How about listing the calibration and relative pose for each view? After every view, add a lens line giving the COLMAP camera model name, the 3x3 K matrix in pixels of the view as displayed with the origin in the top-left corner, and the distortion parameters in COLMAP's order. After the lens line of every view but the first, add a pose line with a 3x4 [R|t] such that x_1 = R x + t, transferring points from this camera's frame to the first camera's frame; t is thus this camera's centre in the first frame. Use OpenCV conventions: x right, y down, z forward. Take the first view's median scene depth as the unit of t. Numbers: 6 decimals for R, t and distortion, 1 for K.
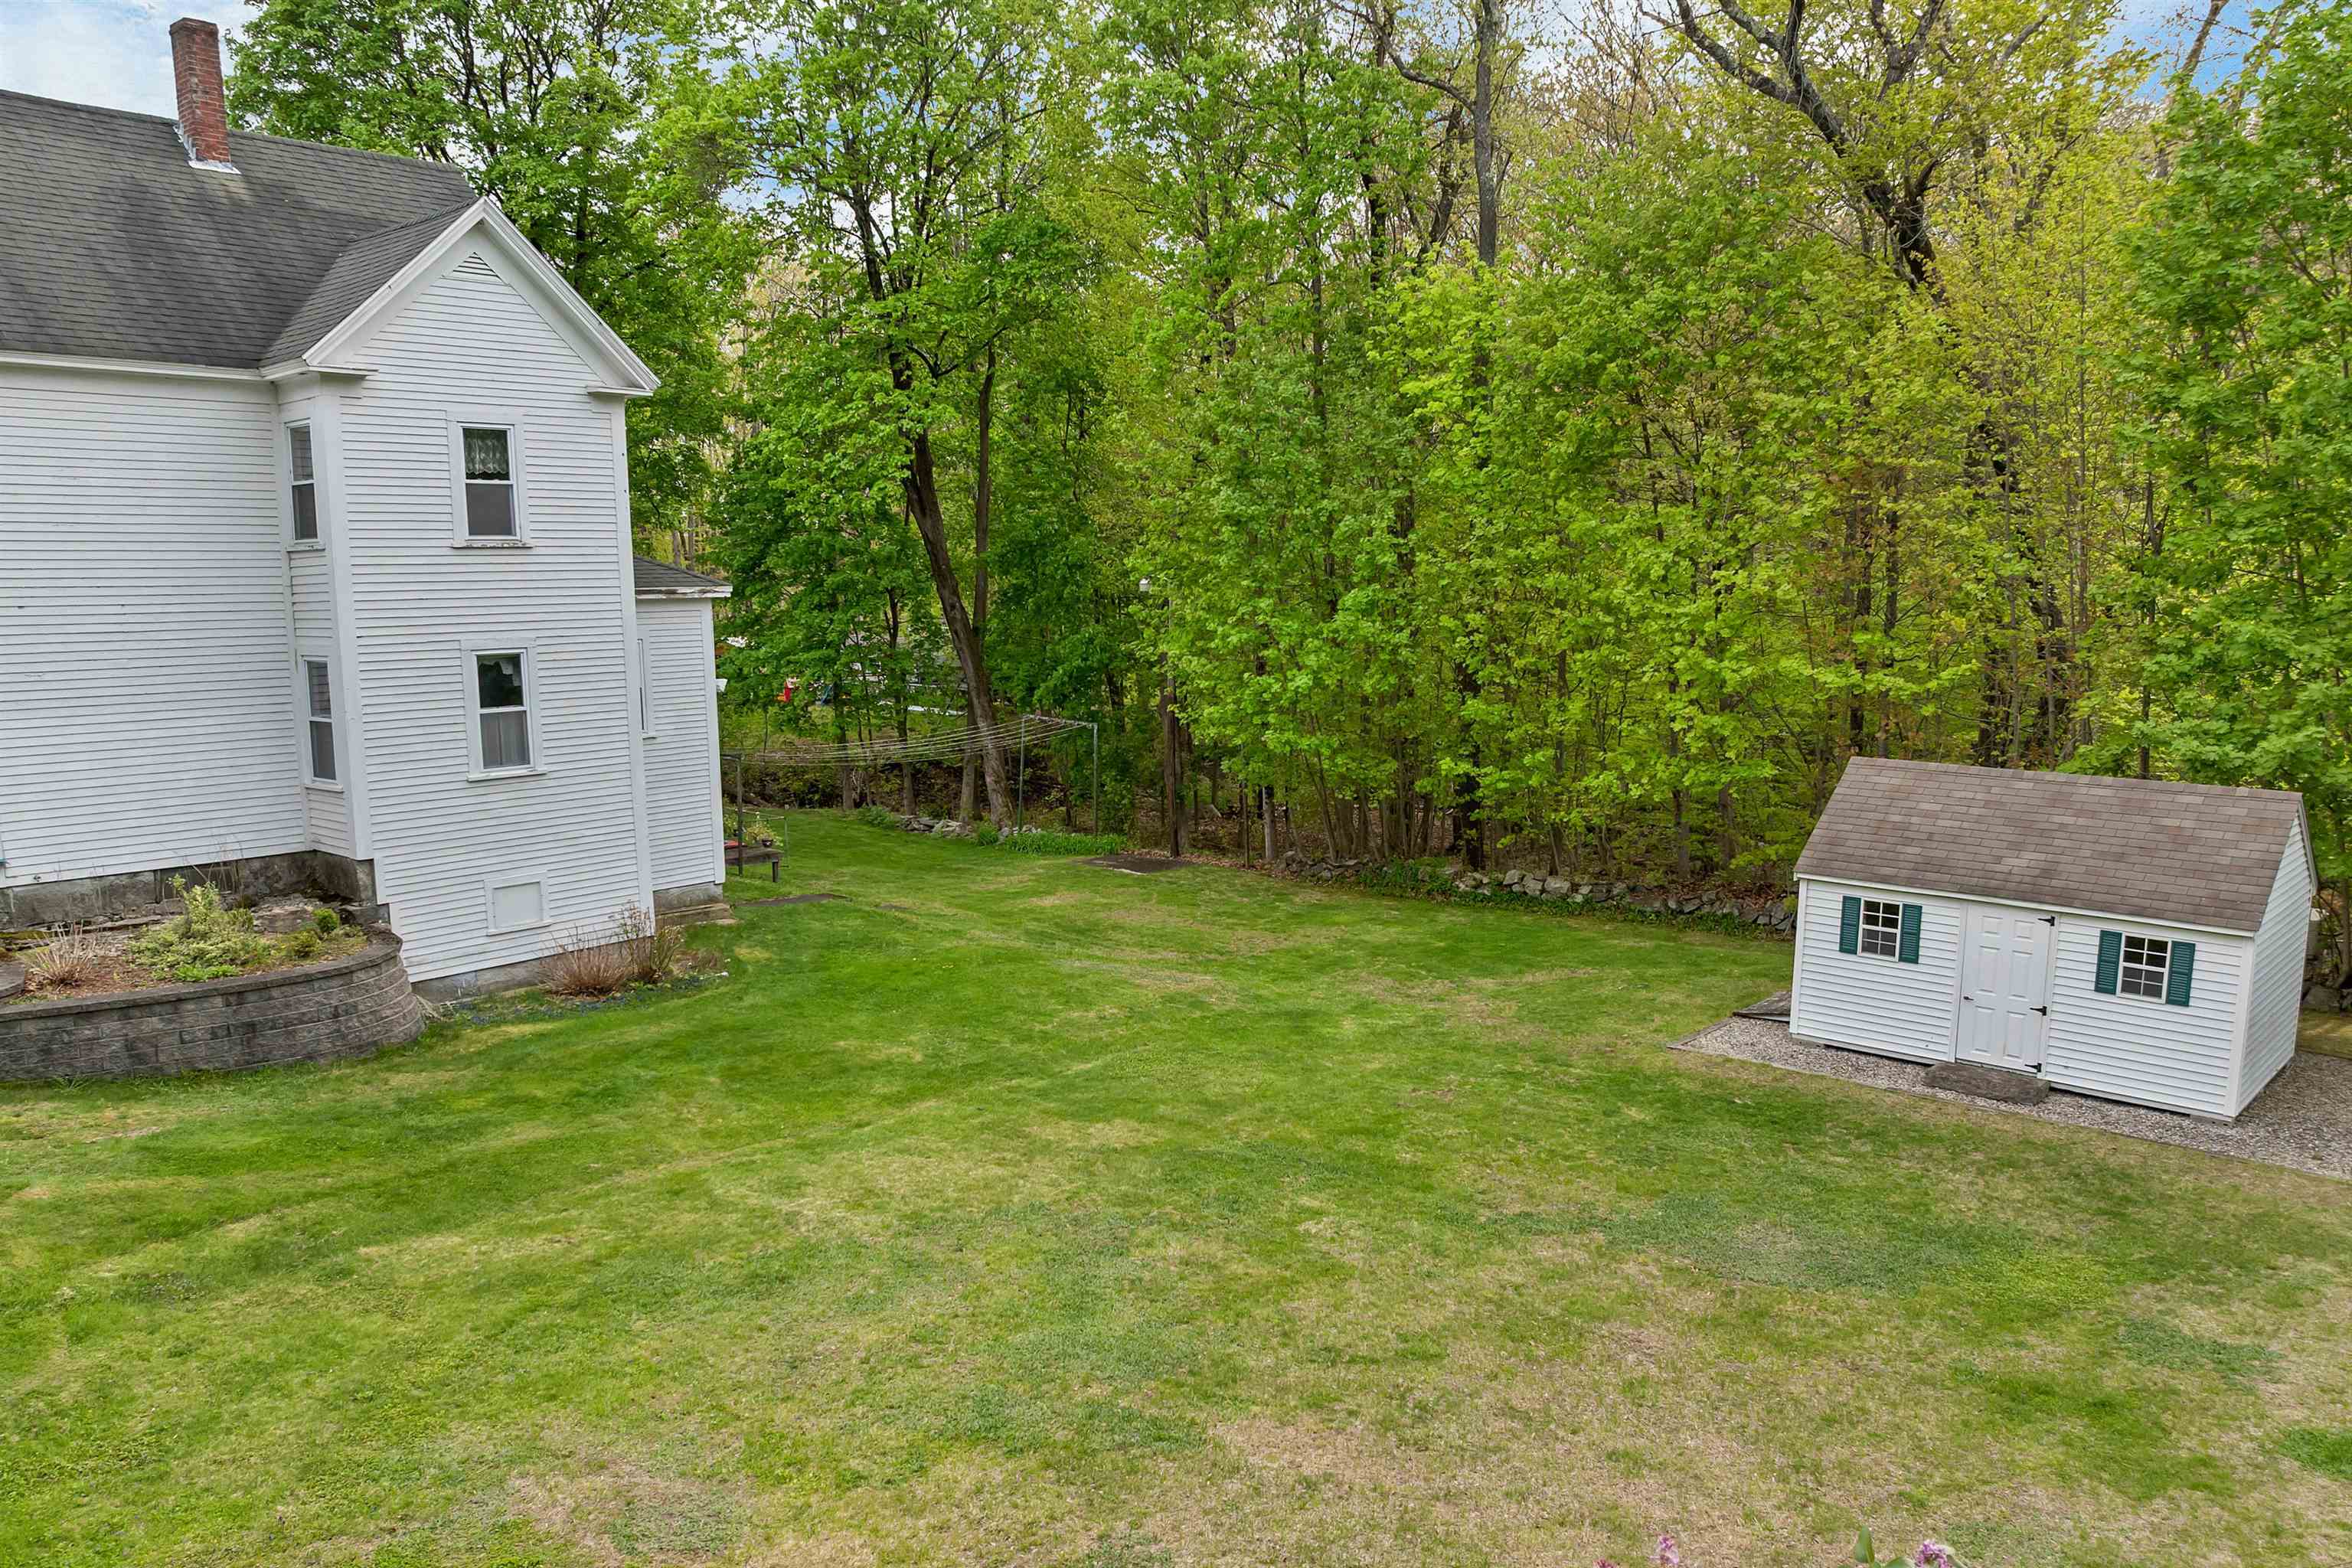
lens RADIAL K [[1684.7, 0, 1183.5], [0, 1684.7, 865.9], [0, 0, 1]] dist [0.004403, 0.000387]
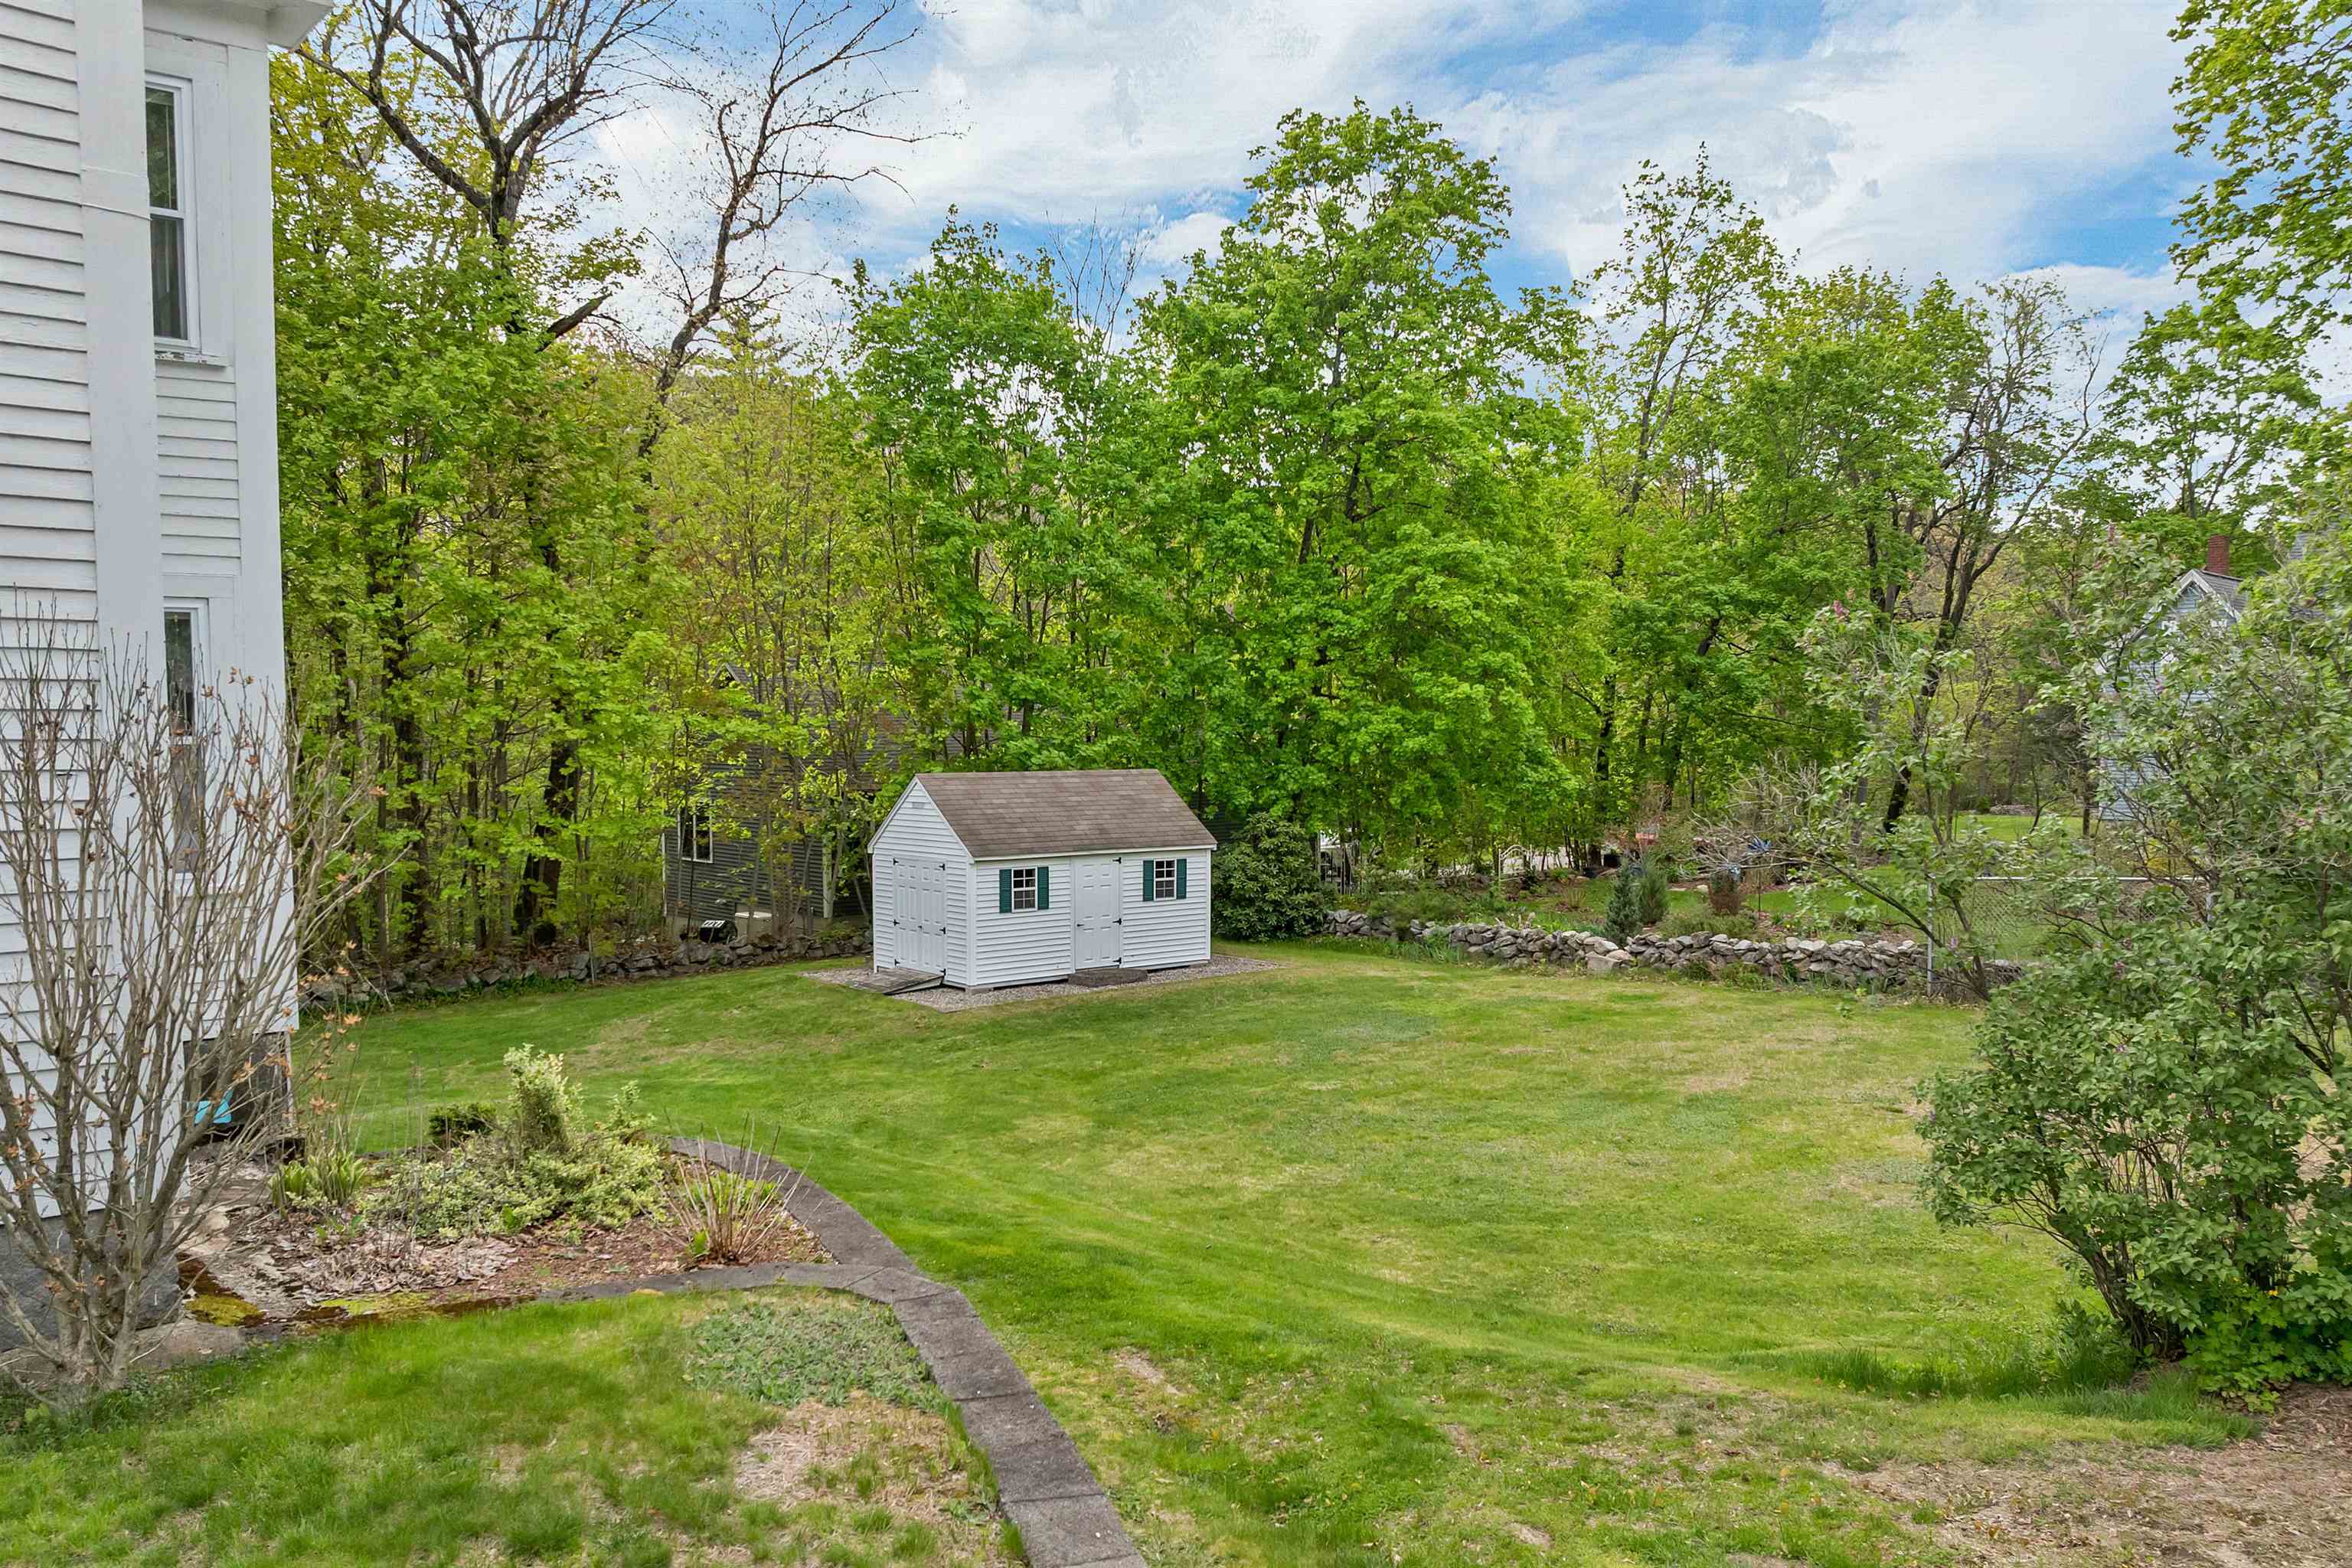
lens RADIAL K [[1684.7, 0, 1183.5], [0, 1684.7, 865.9], [0, 0, 1]] dist [0.004403, 0.000387]
pose [[0.112021, -0.062064, 0.991766, -0.981366], [0.181688, 0.982503, 0.040962, -0.014111], [-0.976955, 0.175603, 0.121338, 0.772064]]
